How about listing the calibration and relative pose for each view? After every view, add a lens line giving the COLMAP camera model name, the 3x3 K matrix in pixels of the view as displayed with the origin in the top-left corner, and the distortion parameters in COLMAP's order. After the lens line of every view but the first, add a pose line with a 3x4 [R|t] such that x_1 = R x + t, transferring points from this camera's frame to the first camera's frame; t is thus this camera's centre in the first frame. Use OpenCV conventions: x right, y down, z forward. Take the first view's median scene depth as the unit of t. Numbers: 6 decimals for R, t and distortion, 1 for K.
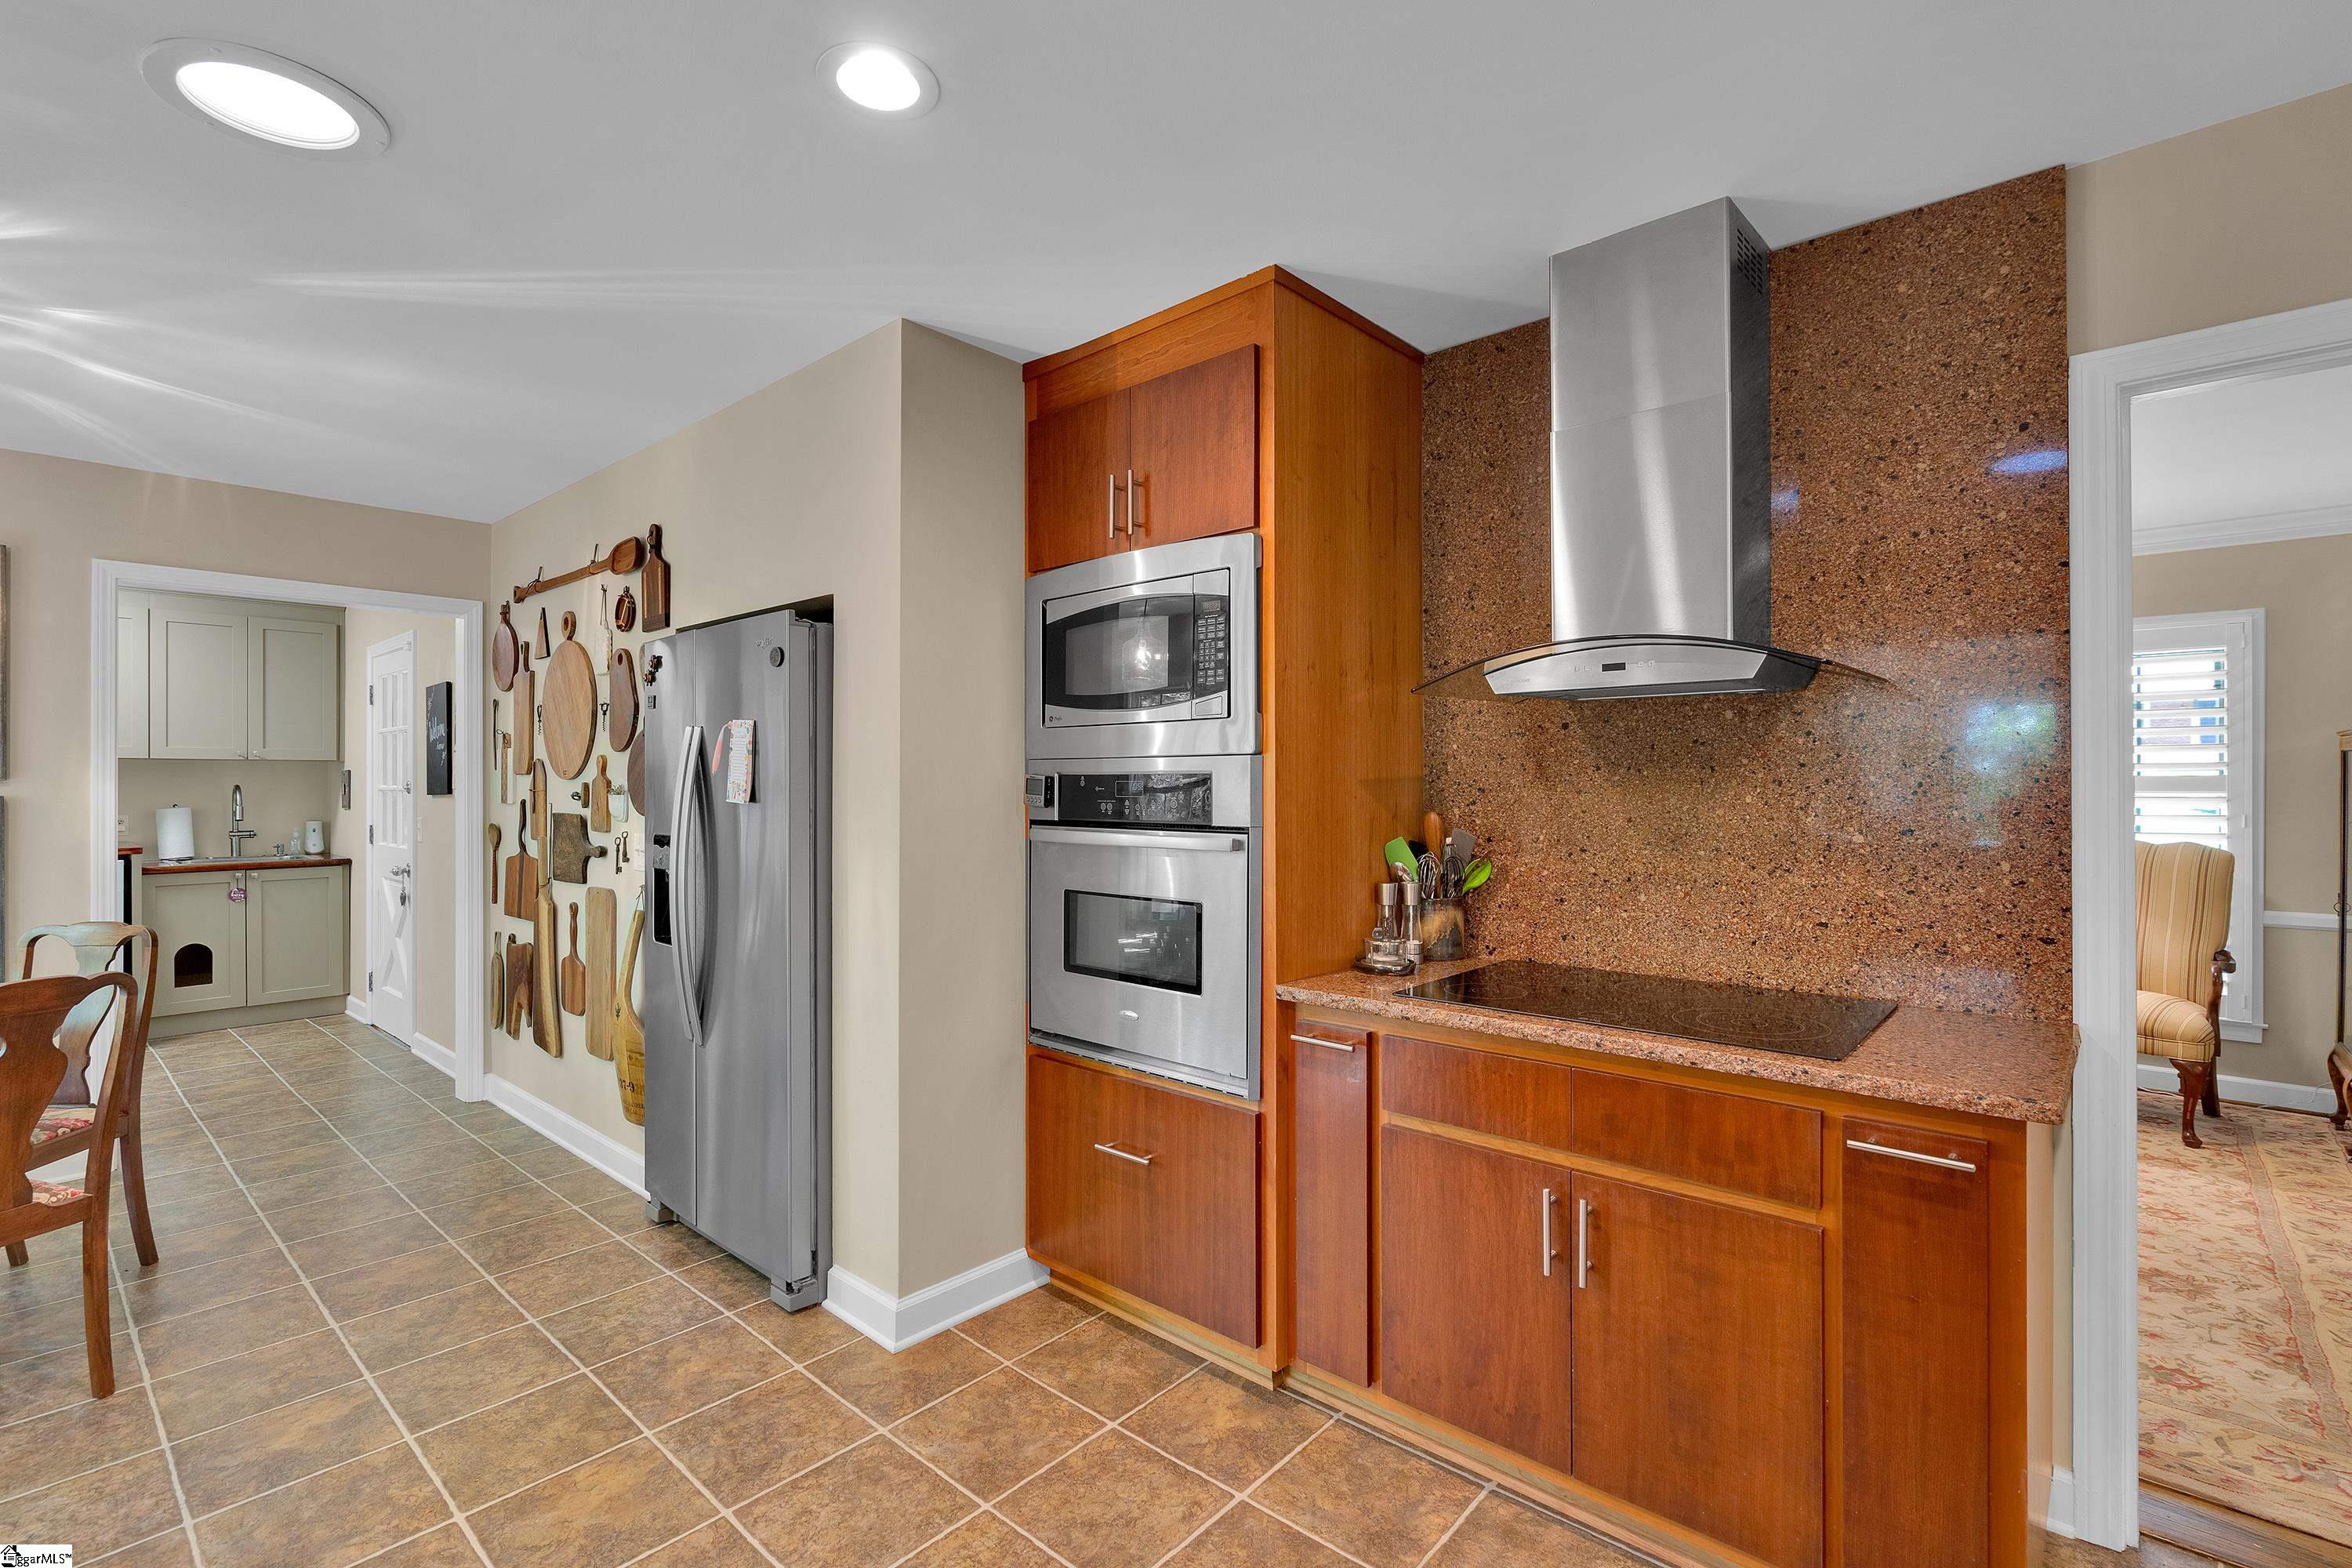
lens RADIAL K [[1066.4, 0, 1176.0], [0, 1066.4, 784.0], [0, 0, 1]] dist [0.000737, 0.000030]
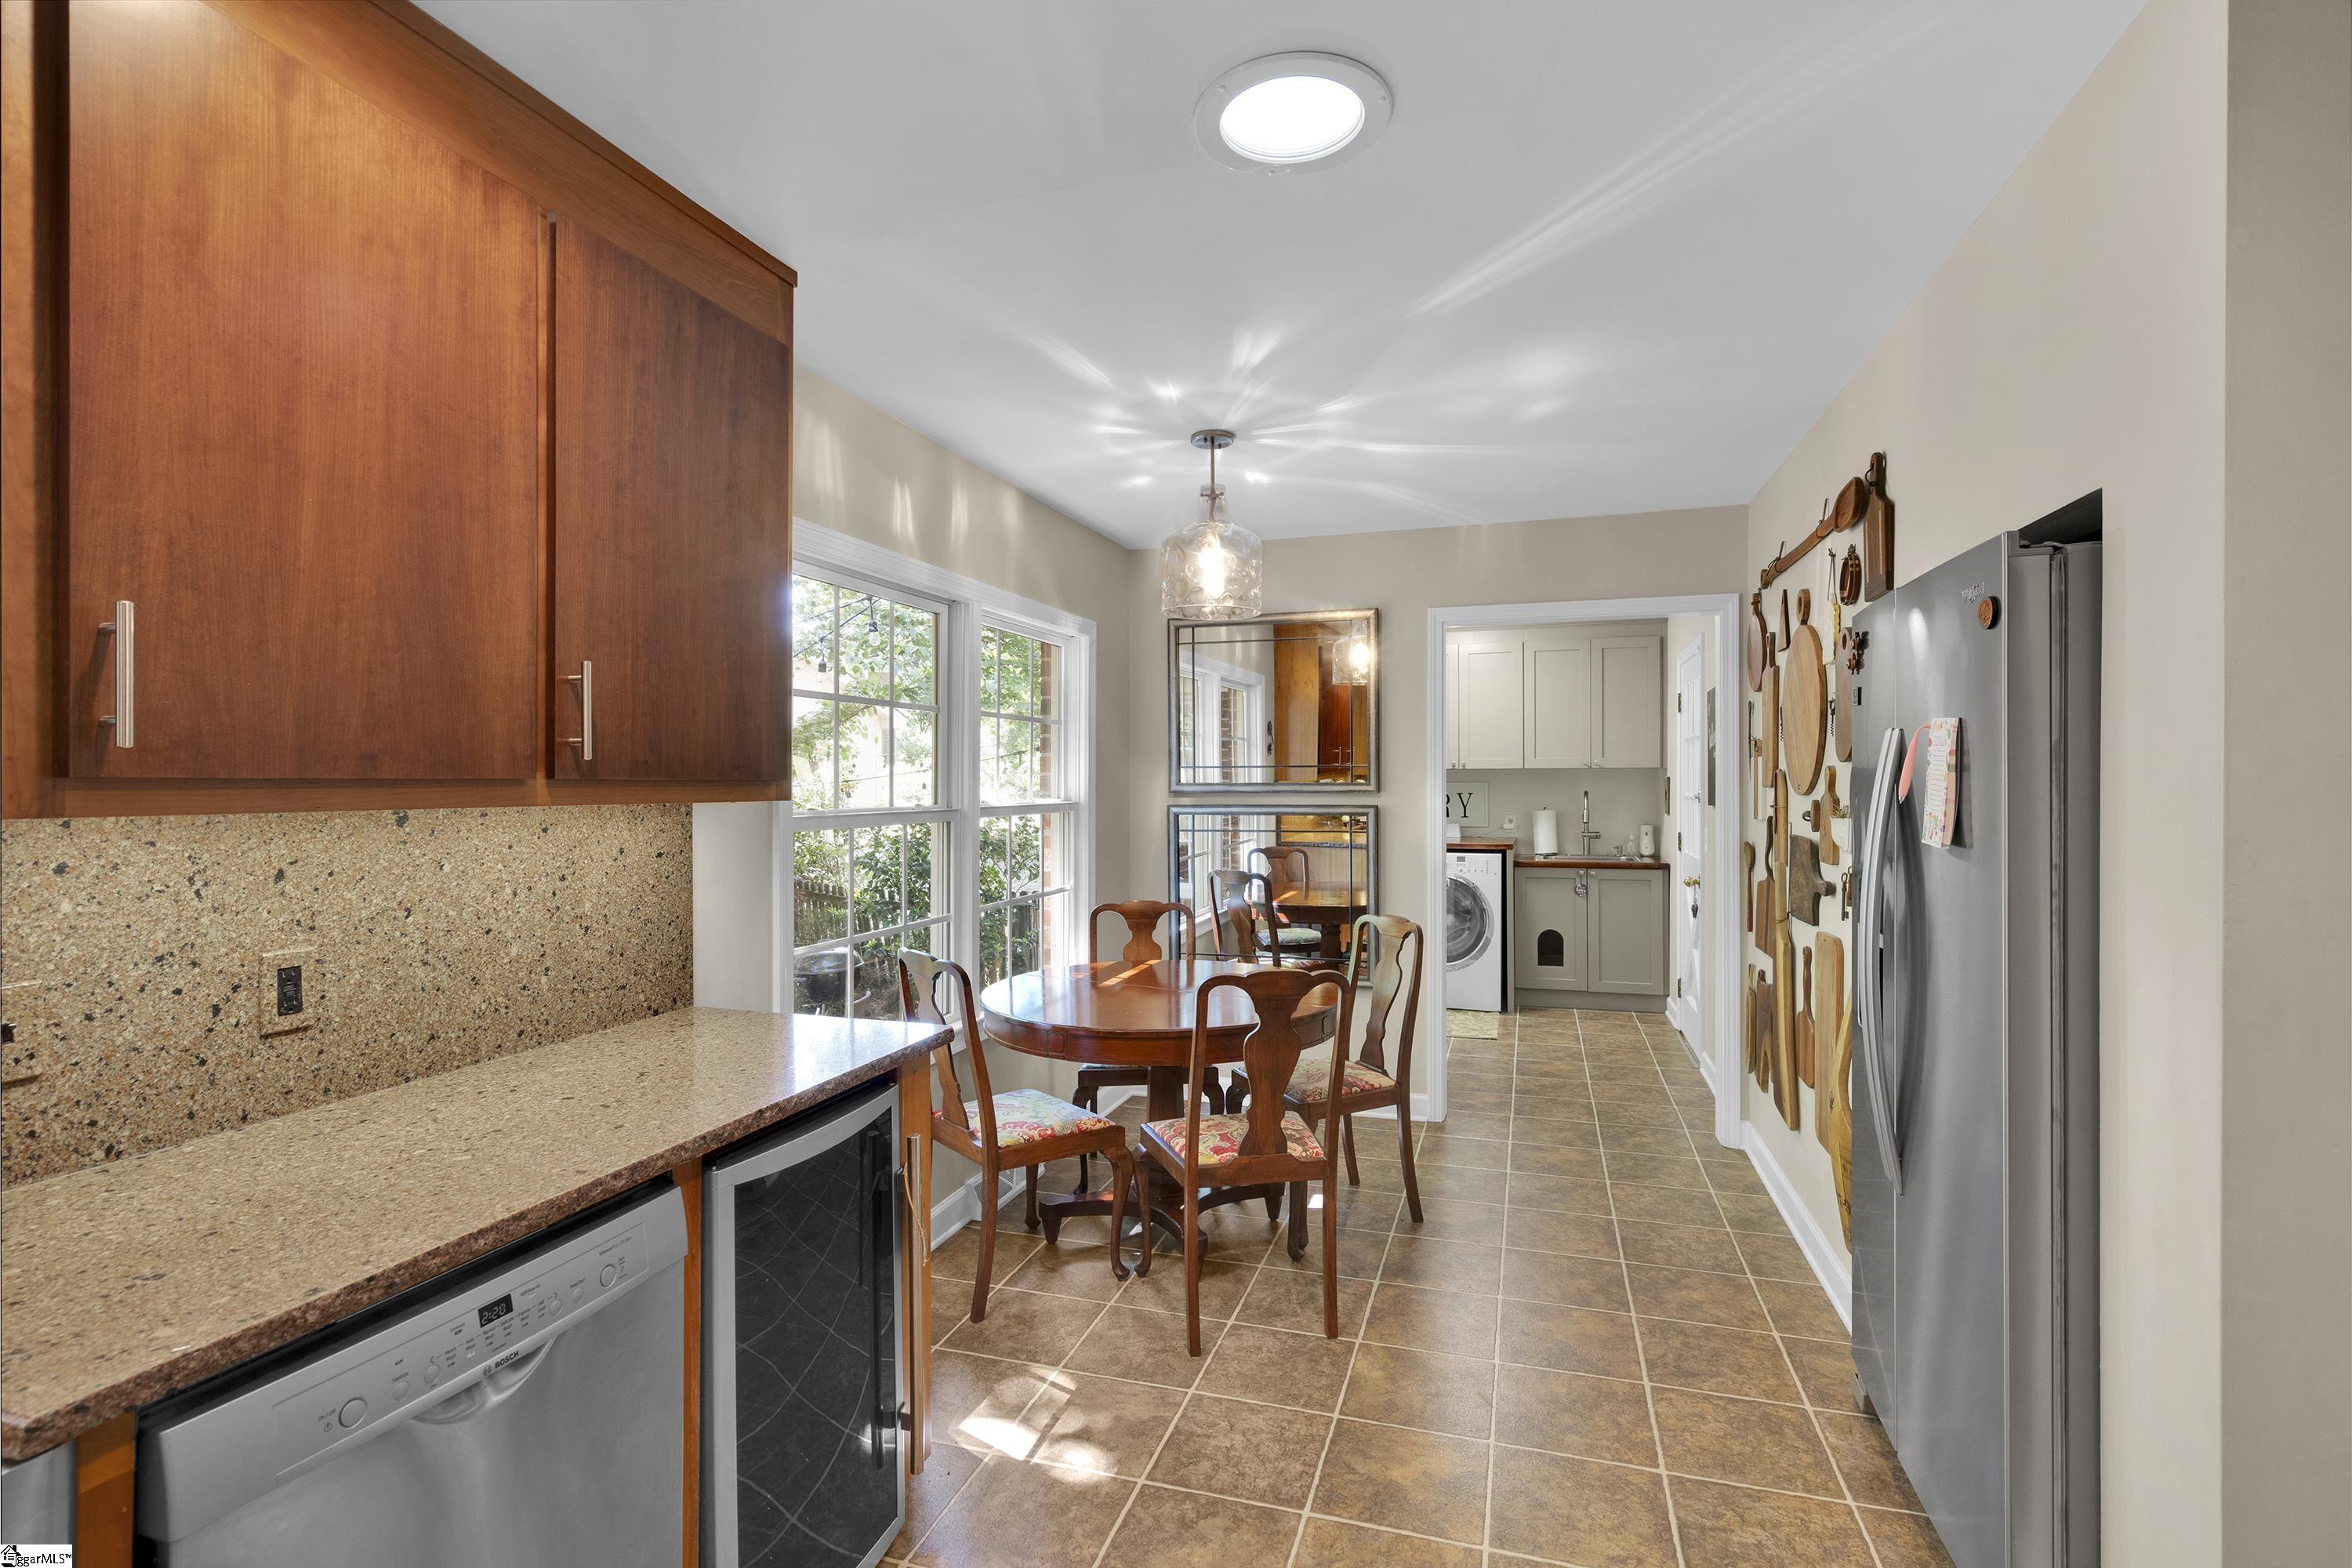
lens RADIAL K [[1117.0, 0, 1176.0], [0, 1117.0, 784.0], [0, 0, 1]] dist [0.011564, -0.000164]
pose [[0.412779, 0.001506, -0.910830, 0.015145], [0.000793, 0.999998, 0.002013, -0.014906], [0.910831, -0.001553, 0.412777, 0.206314]]
